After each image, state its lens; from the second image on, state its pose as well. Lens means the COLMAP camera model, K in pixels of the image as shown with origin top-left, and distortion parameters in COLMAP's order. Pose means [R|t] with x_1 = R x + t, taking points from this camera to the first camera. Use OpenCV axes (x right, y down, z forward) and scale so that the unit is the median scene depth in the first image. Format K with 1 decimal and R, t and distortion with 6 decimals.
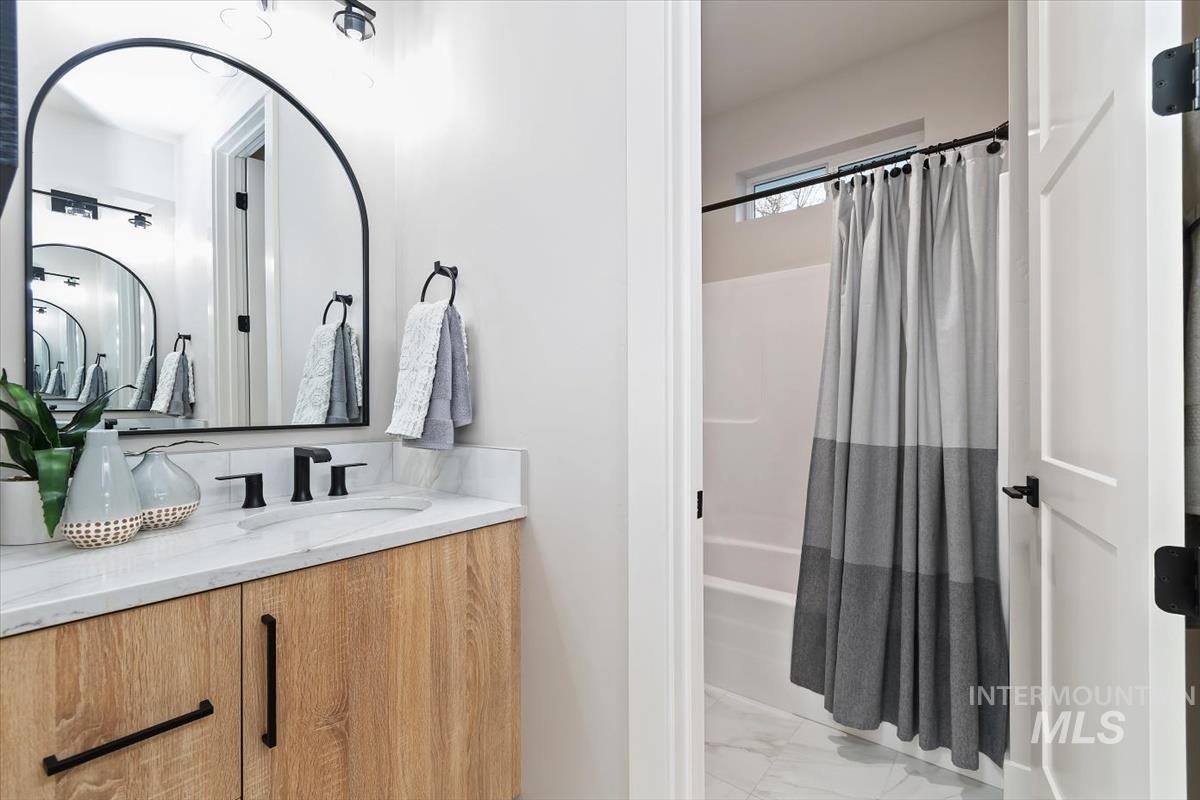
lens RADIAL K [[533.1, 0, 598.6], [0, 533.1, 399.1], [0, 0, 1]] dist [0.000727, -0.000362]
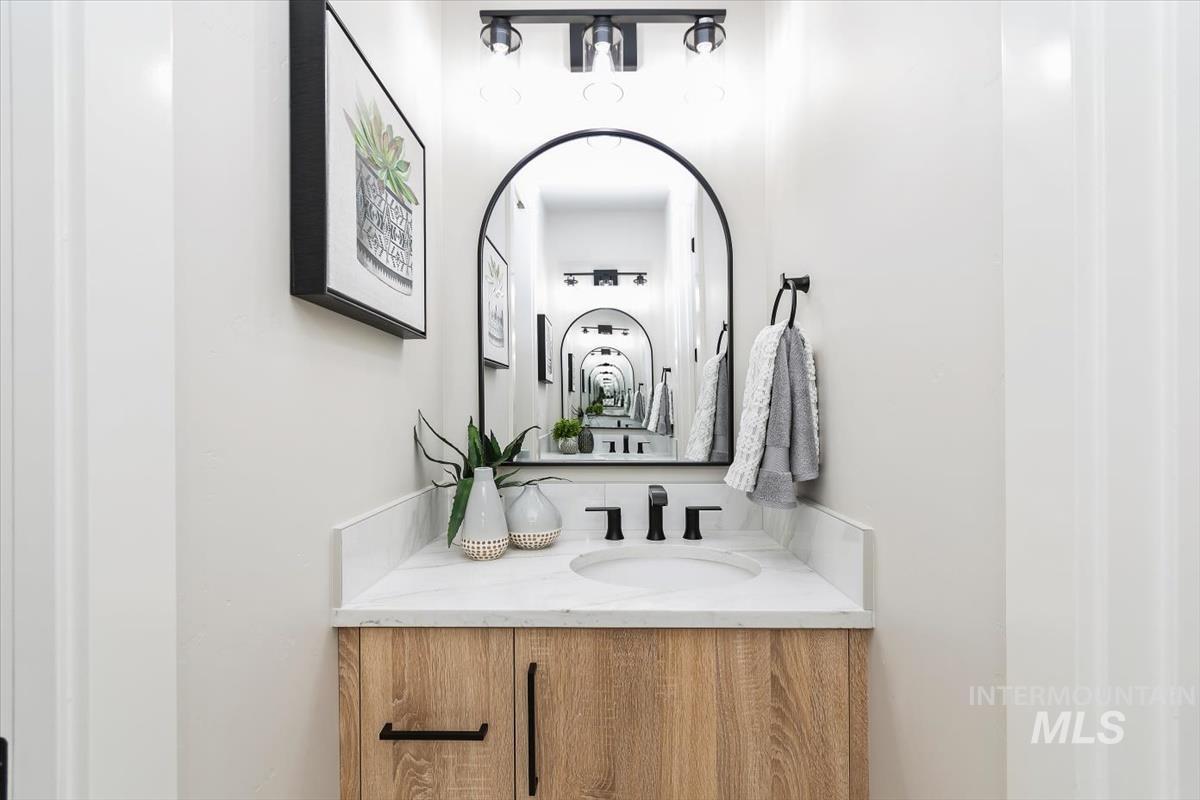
lens RADIAL K [[533.2, 0, 598.1], [0, 533.2, 412.2], [0, 0, 1]] dist [0.000576, -0.000015]
pose [[0.620064, 0.001031, -0.784551, 0.193515], [0.003938, 0.999982, 0.004427, -0.063407], [0.784542, -0.005834, 0.620049, 0.333334]]
